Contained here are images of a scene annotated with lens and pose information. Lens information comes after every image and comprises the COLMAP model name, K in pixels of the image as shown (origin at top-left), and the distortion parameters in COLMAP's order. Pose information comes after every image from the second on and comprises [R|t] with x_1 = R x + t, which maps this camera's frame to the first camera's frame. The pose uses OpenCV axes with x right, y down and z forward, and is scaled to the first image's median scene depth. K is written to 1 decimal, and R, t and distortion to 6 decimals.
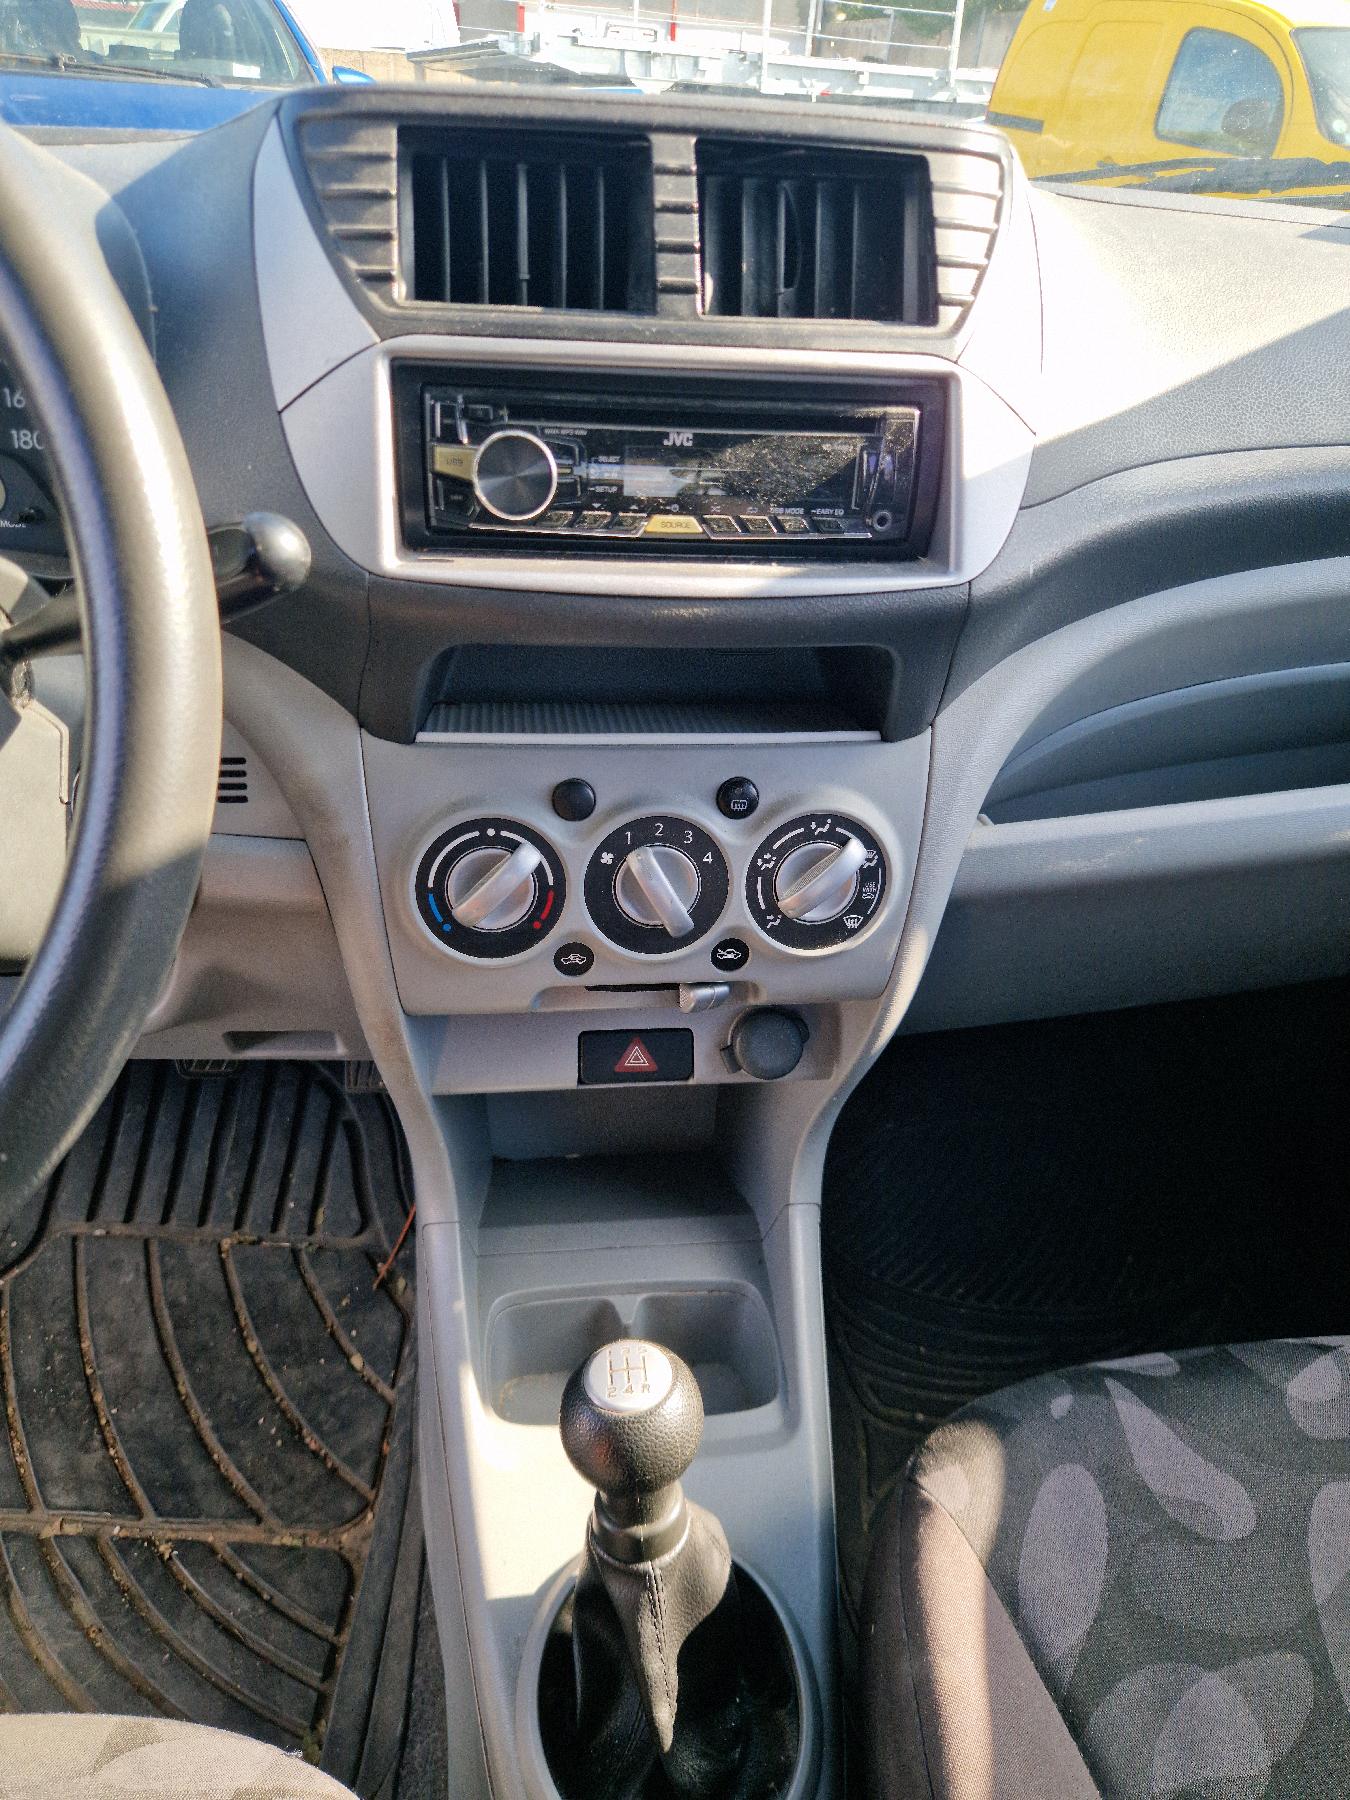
lens RADIAL K [[1241.7, 0, 675.0], [0, 1241.7, 900.0], [0, 0, 1]] dist [0.005080, -0.002146]
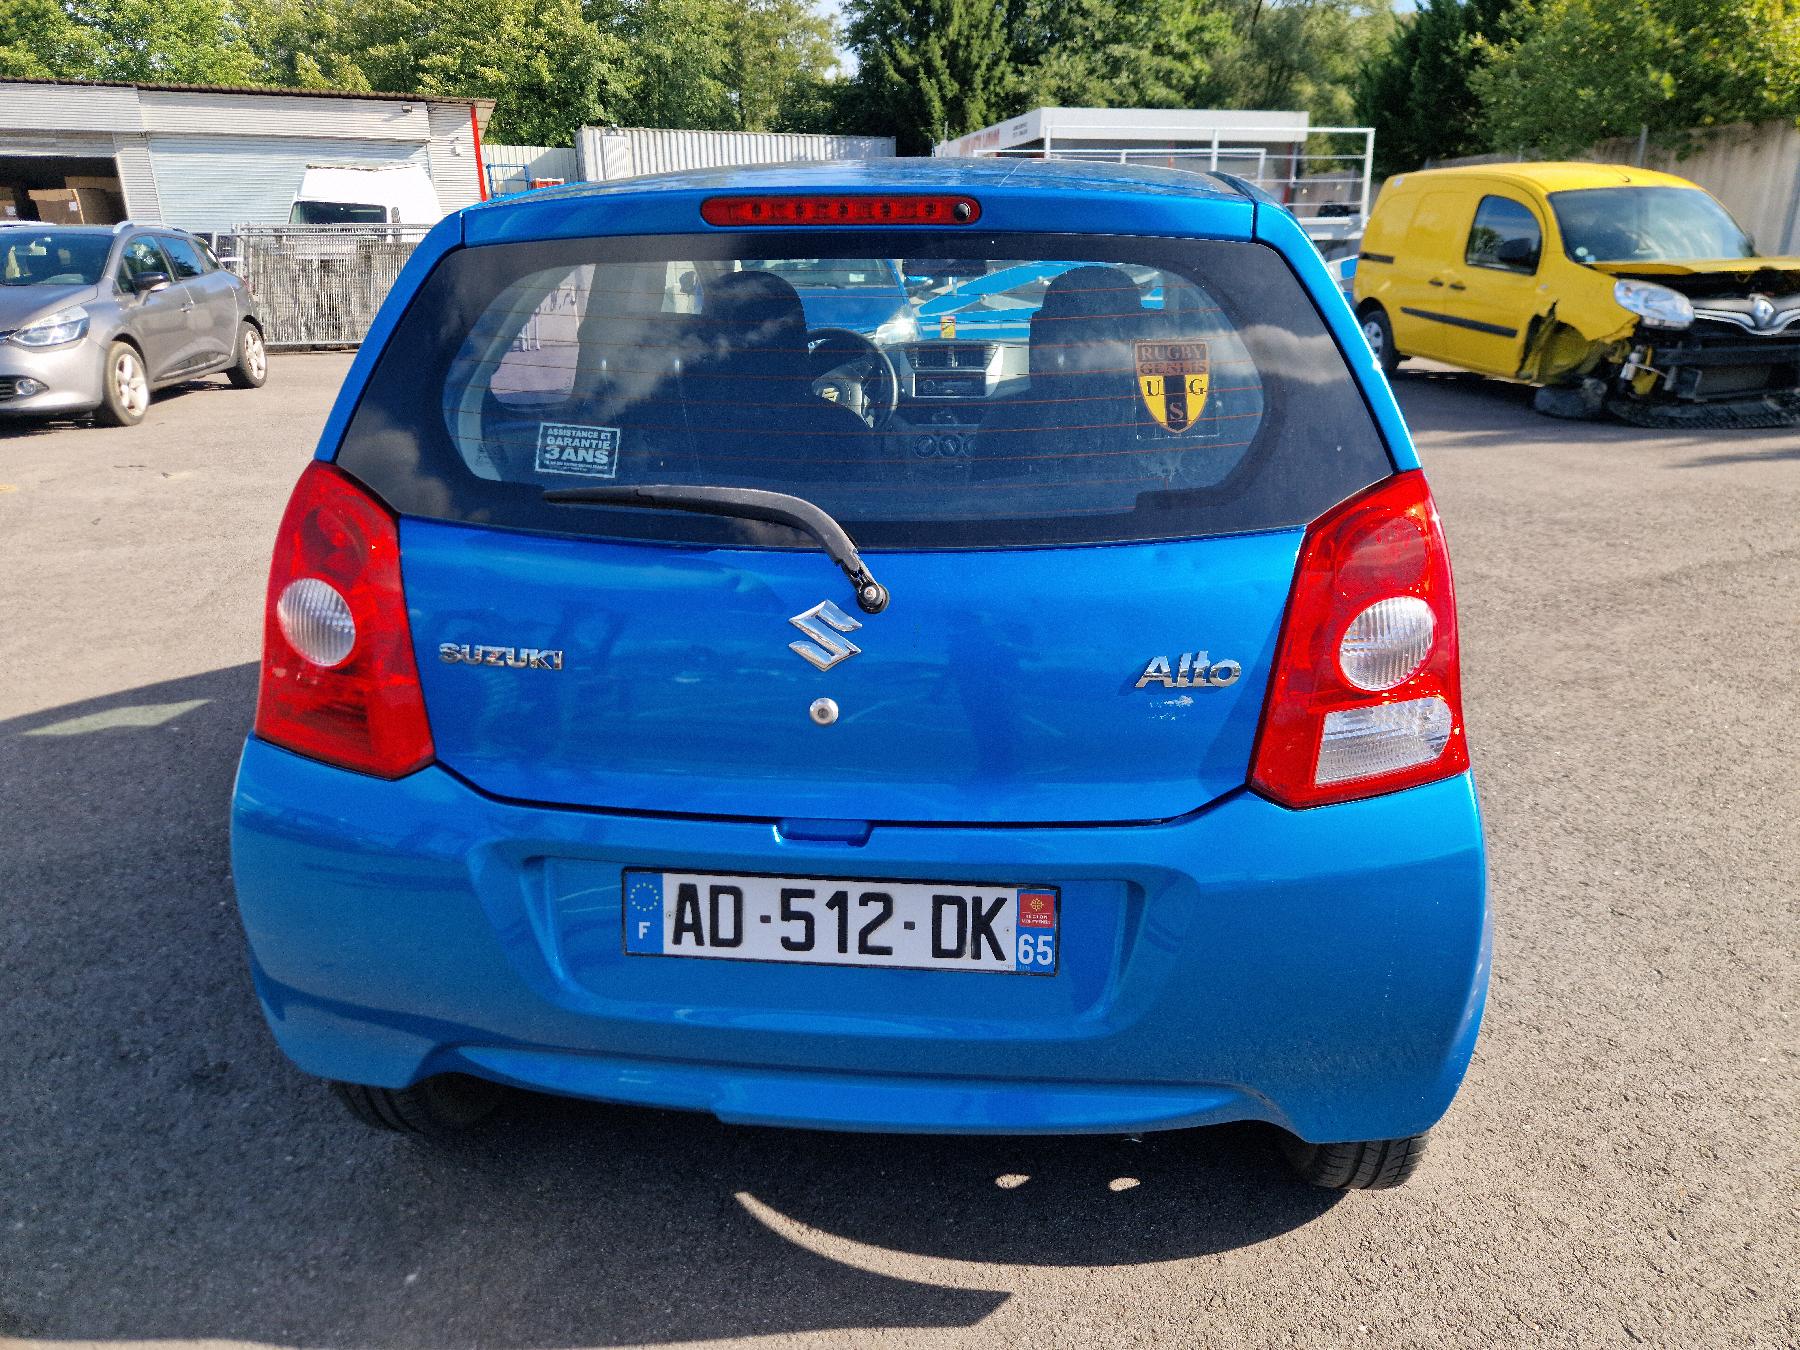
lens RADIAL K [[1215.4, 0, 901.5], [0, 1215.4, 644.9], [0, 0, 1]] dist [0.071325, -0.044431]
pose [[0.973180, 0.007598, -0.229921, 1.209290], [-0.065084, 0.967715, -0.243498, 2.555320], [0.220648, 0.251932, 0.942255, -4.810049]]
